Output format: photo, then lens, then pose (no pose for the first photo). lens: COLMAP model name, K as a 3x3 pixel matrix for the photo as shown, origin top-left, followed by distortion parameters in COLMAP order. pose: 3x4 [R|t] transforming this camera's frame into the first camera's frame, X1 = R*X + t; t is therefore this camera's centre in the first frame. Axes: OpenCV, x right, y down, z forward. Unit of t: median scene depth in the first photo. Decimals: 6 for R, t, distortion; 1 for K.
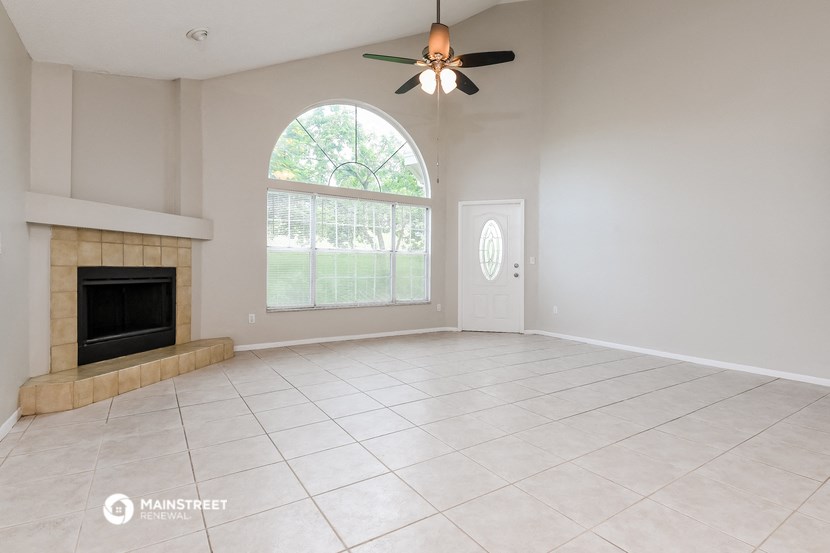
lens RADIAL K [[410.6, 0, 402.9], [0, 410.6, 267.7], [0, 0, 1]] dist [0.019756, -0.000443]
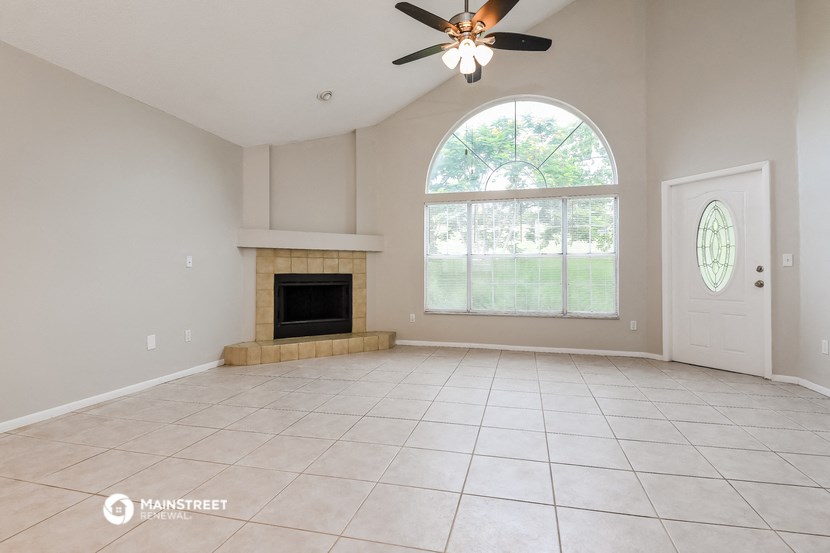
lens RADIAL K [[387.2, 0, 420.5], [0, 387.2, 268.5], [0, 0, 1]] dist [0.076682, -0.057413]
pose [[0.699262, -0.013031, -0.714746, 0.485510], [0.004148, 0.999891, -0.014172, 0.000574], [0.714853, 0.006945, 0.699240, 0.292008]]
